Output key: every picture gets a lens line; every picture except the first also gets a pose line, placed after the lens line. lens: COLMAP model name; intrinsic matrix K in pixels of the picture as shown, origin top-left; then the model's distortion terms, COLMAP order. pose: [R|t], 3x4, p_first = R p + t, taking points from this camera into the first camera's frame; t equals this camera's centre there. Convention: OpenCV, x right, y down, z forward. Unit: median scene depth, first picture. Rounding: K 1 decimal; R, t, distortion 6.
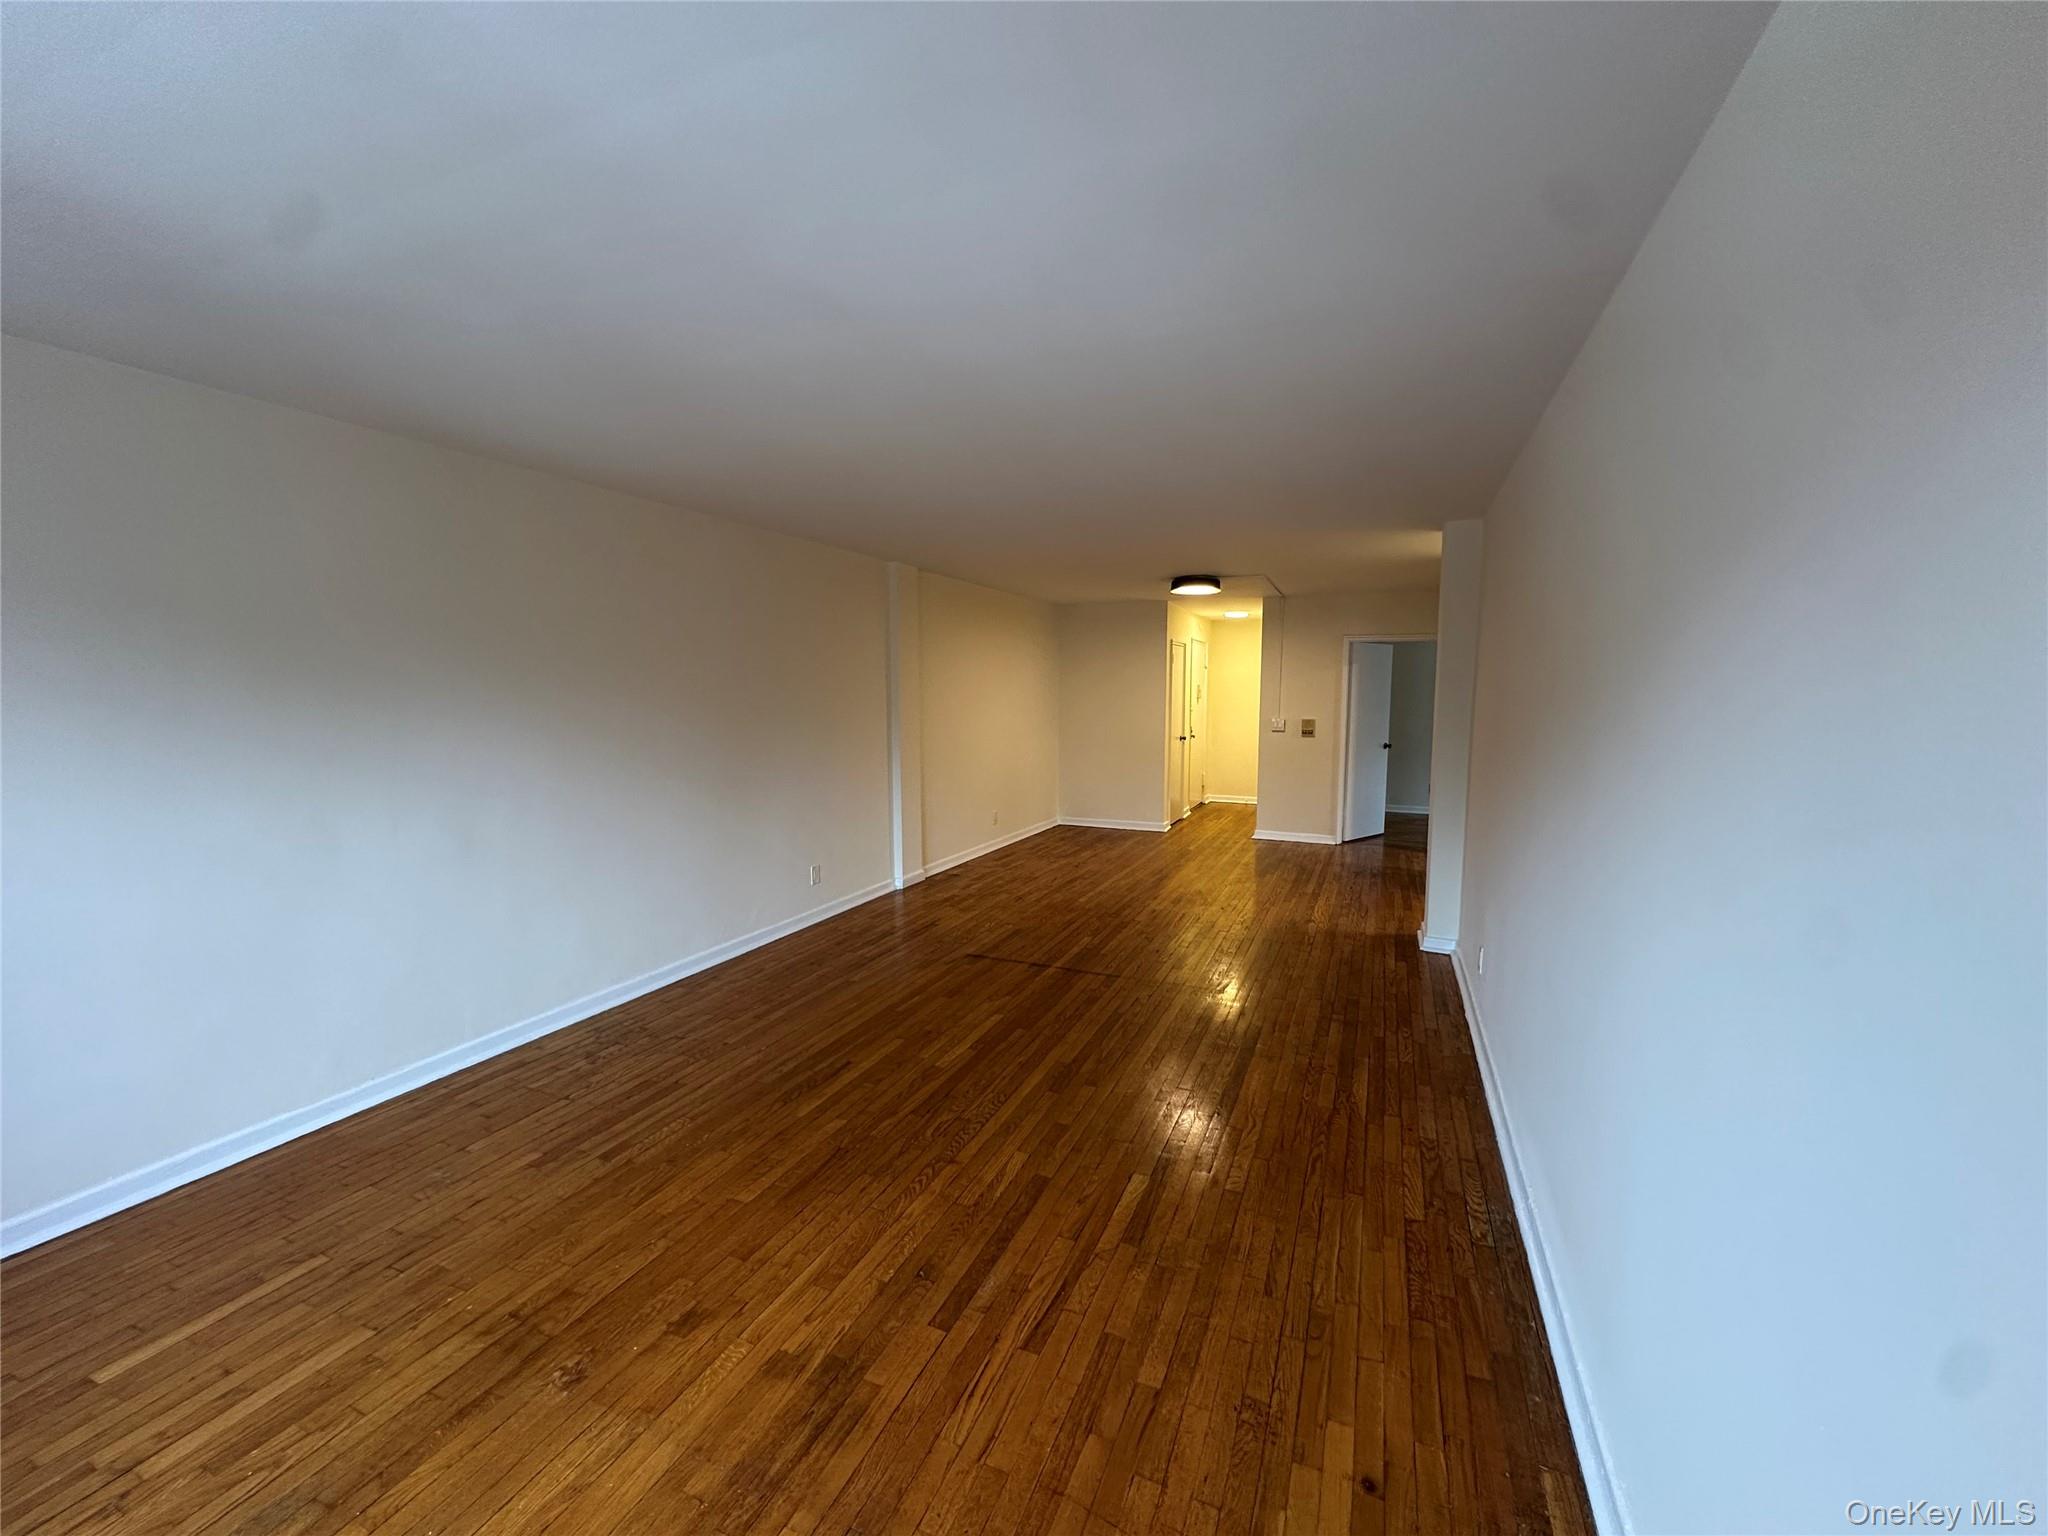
lens RADIAL K [[817.2, 0, 1024.0], [0, 817.2, 768.0], [0, 0, 1]] dist [-0.003425, 0.000170]
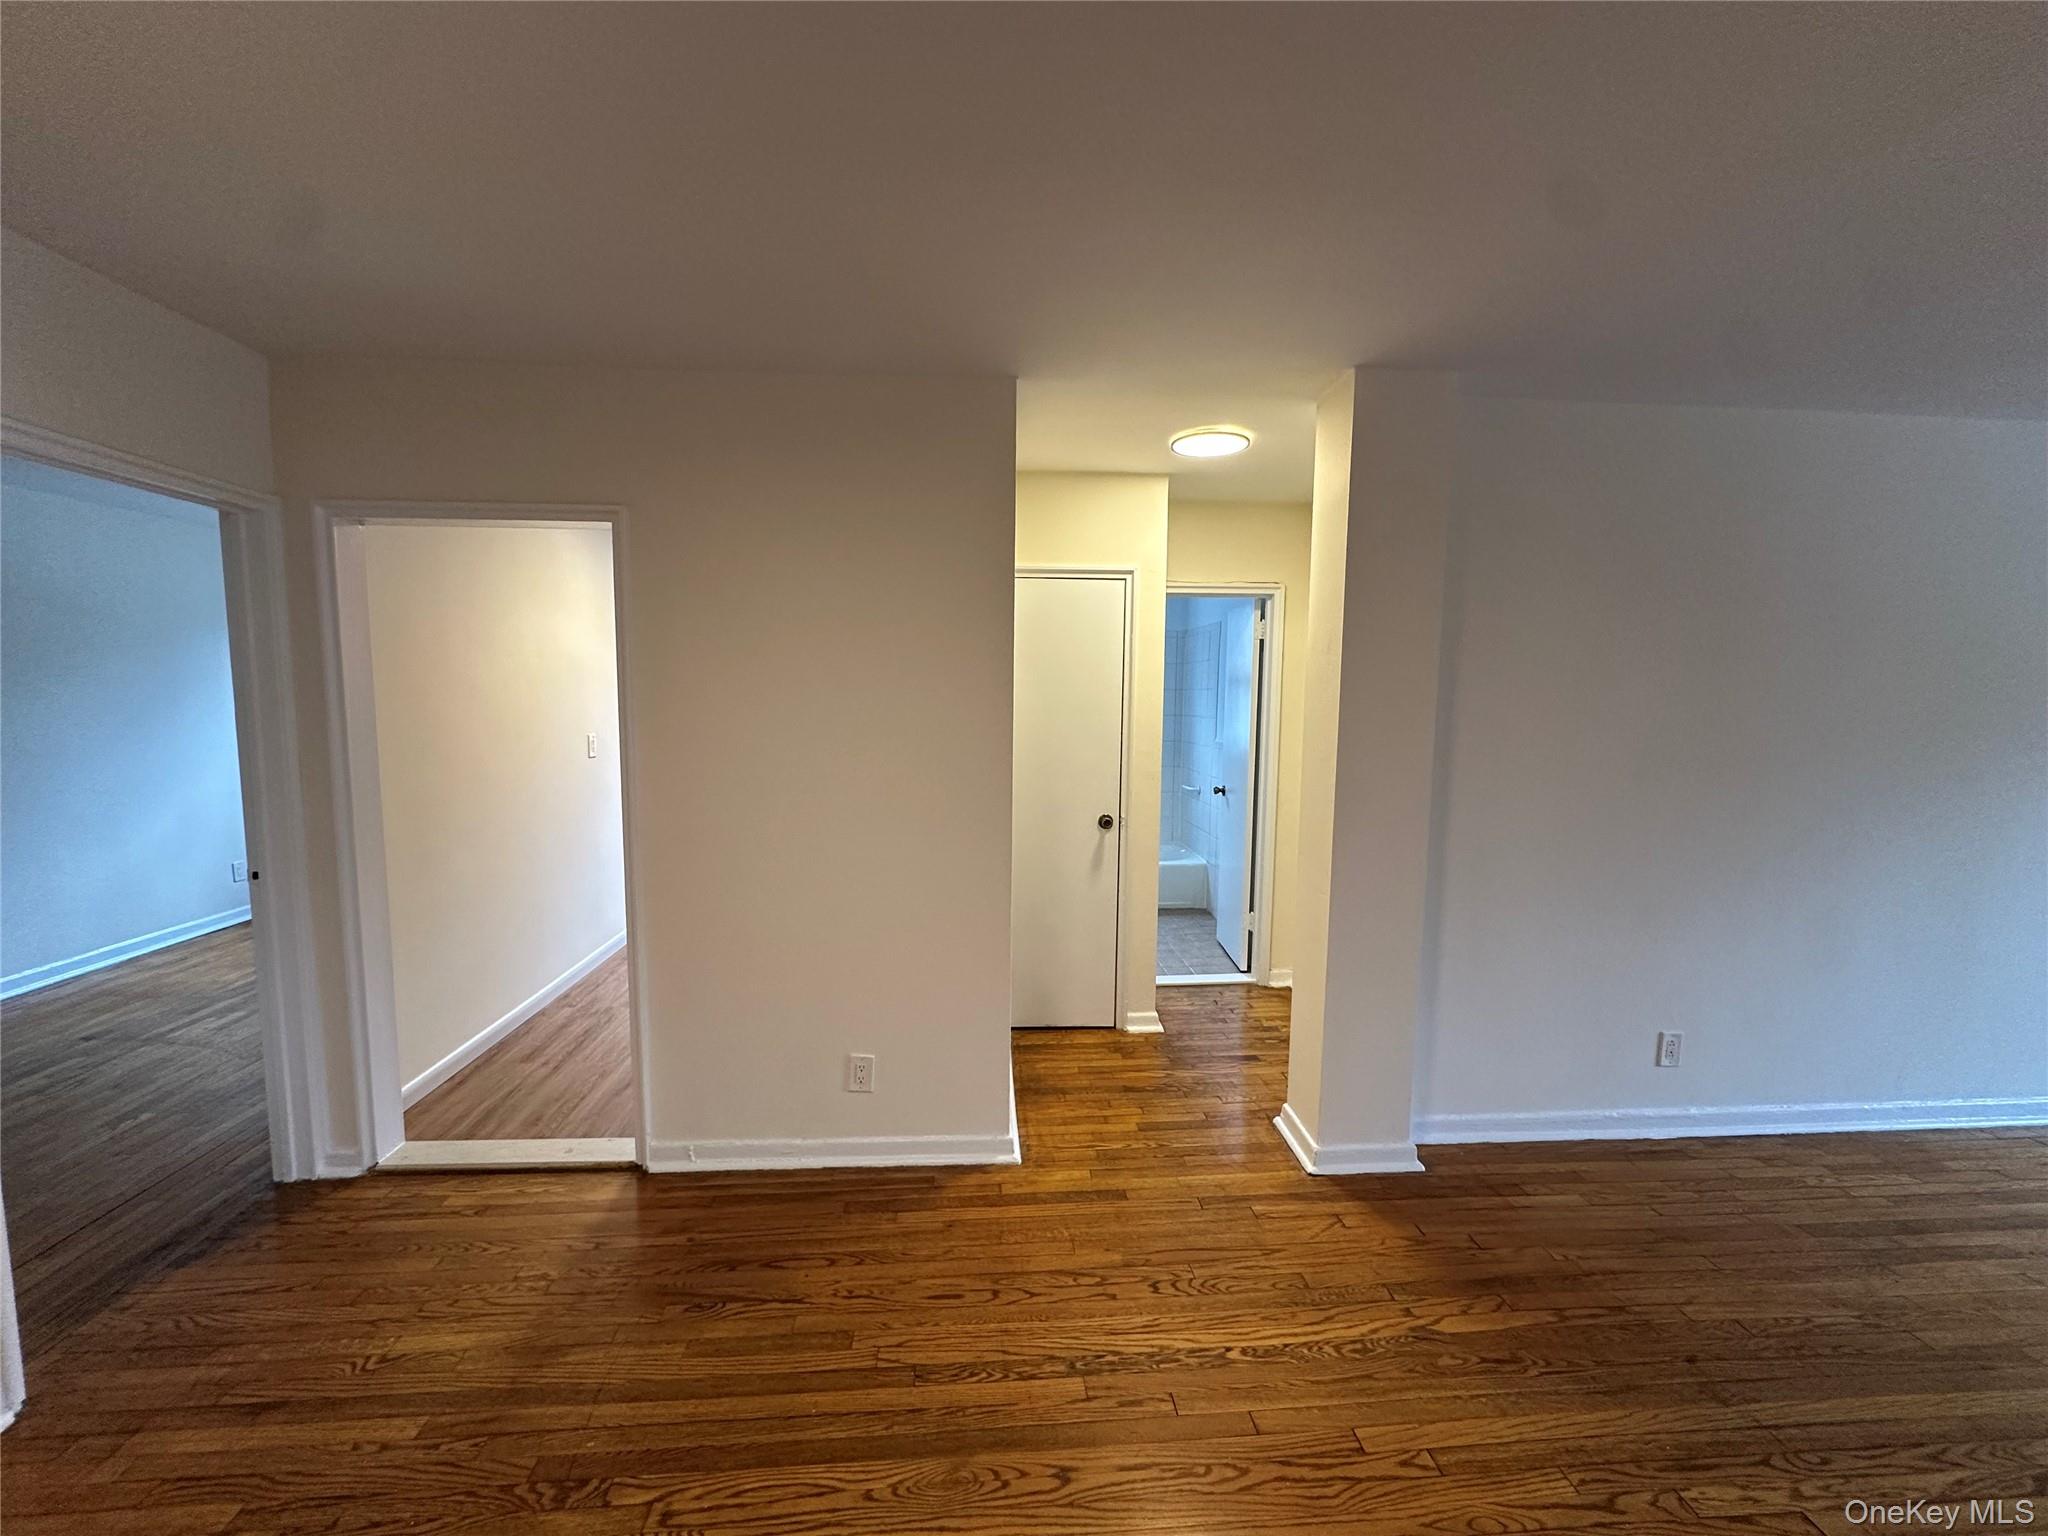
lens RADIAL K [[815.1, 0, 1026.3], [0, 815.1, 771.1], [0, 0, 1]] dist [-0.003732, 0.000760]
pose [[-0.474409, -0.092147, 0.875469, 0.202547], [0.070684, 0.987308, 0.142222, -0.170278], [-0.877462, 0.129353, -0.461874, 1.816685]]
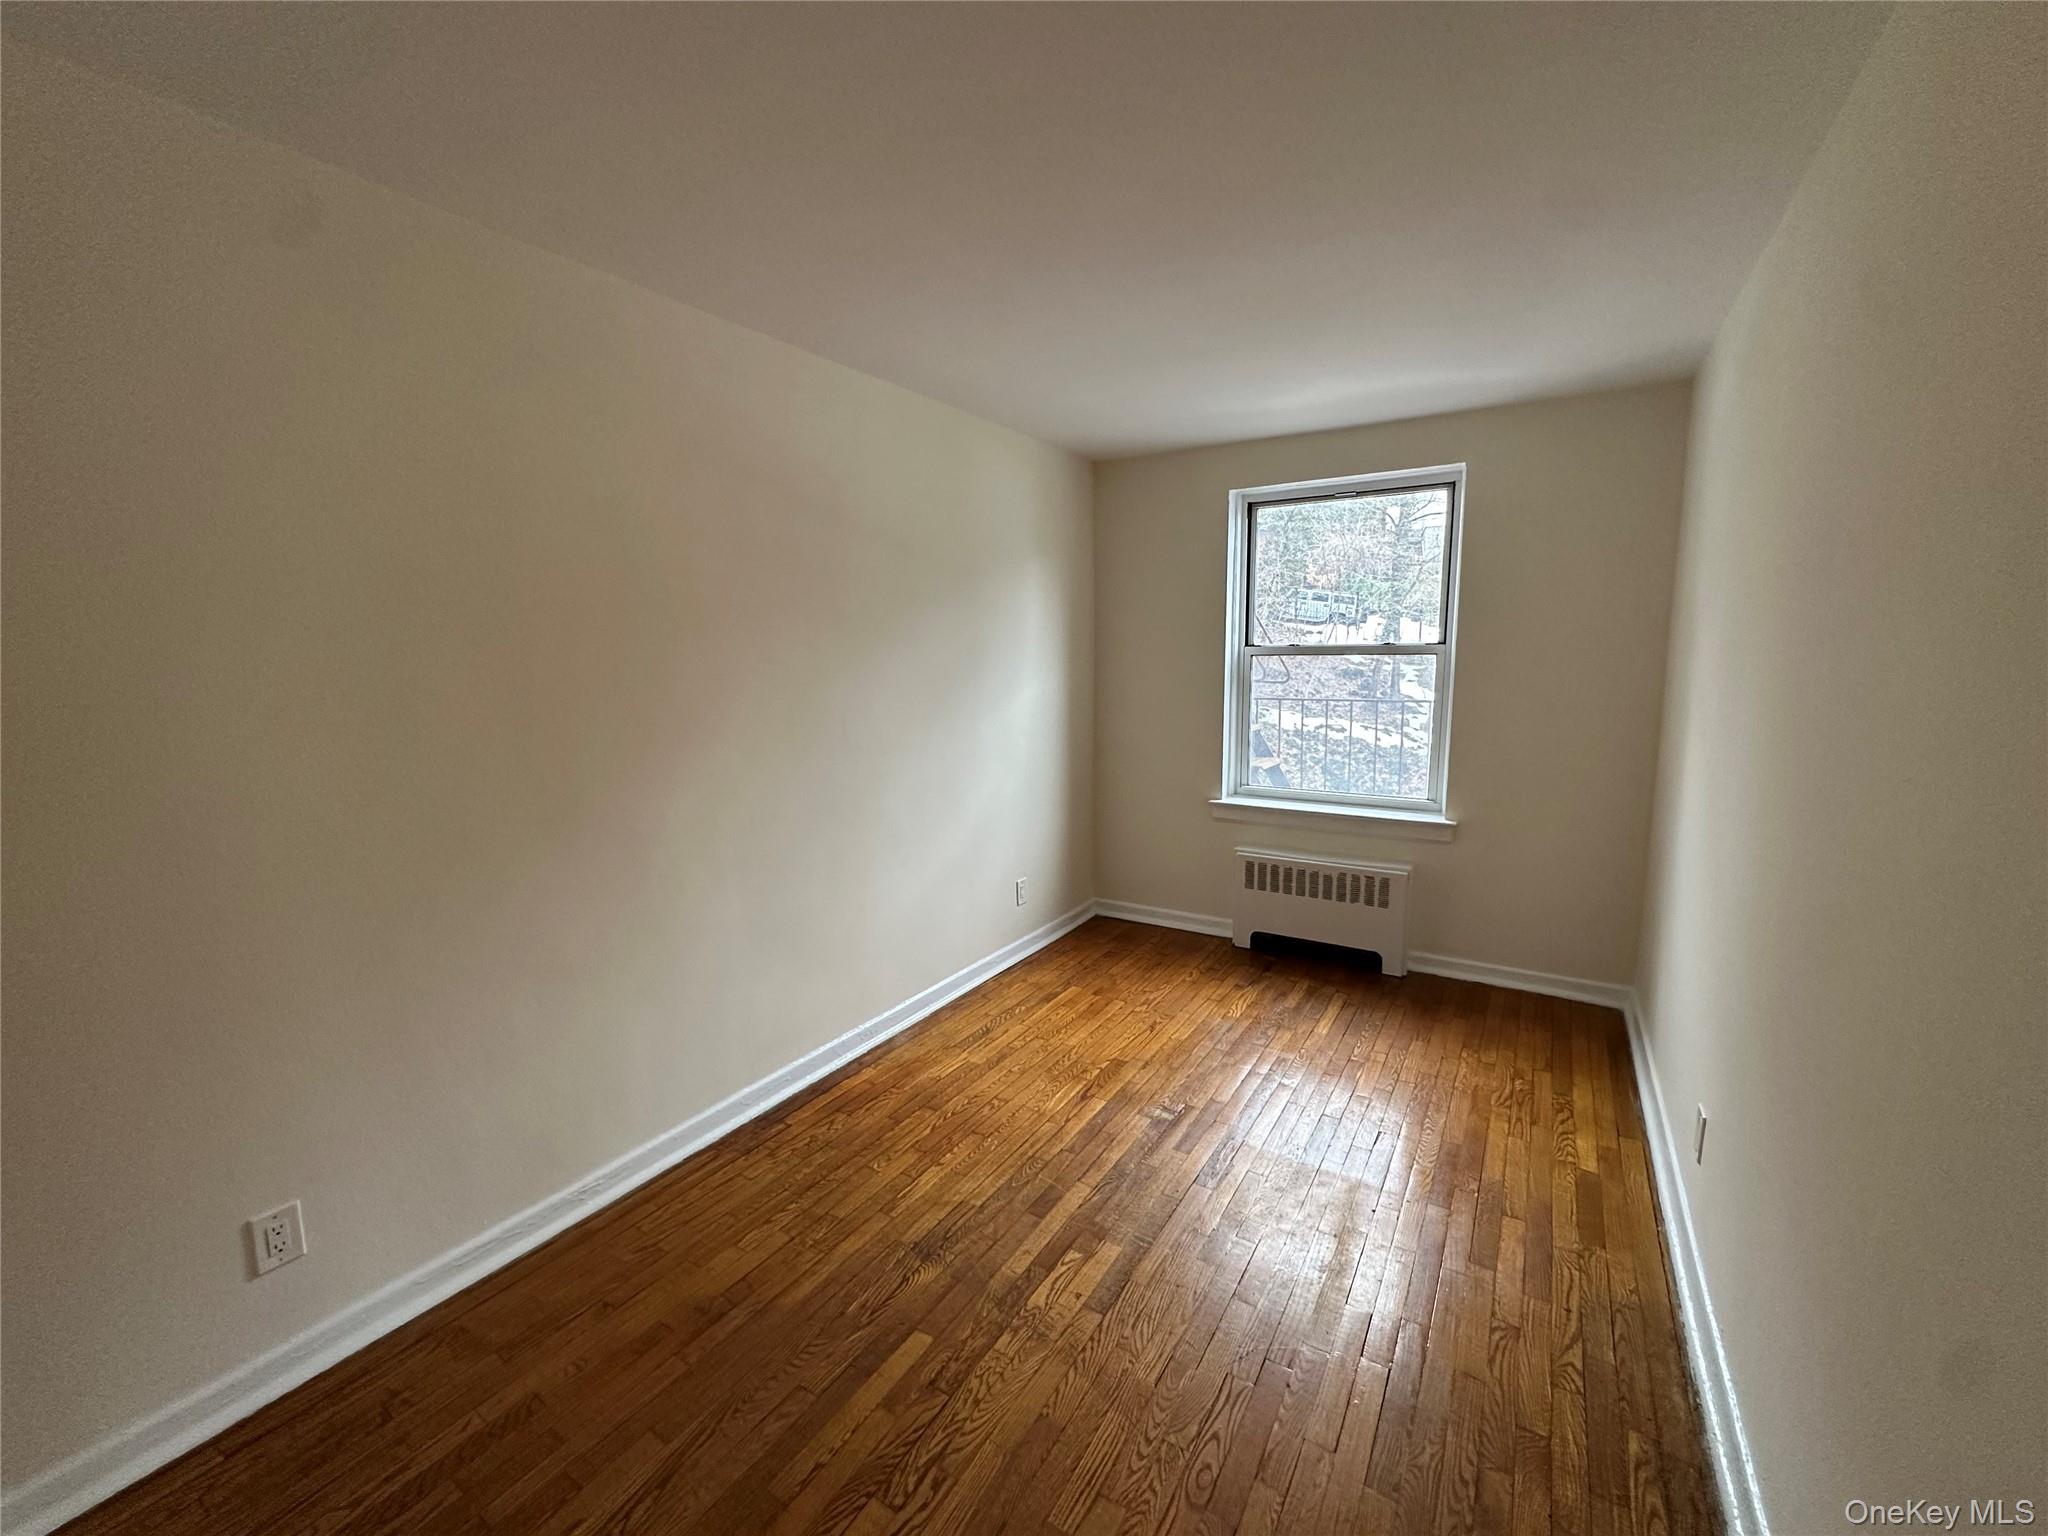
lens RADIAL K [[822.7, 0, 1023.7], [0, 822.7, 771.0], [0, 0, 1]] dist [-0.001064, -0.000003]
pose [[0.159107, -0.152799, 0.975365, 1.005809], [0.108979, 0.984631, 0.136474, -0.196002], [-0.981228, 0.084580, 0.173313, 2.174020]]
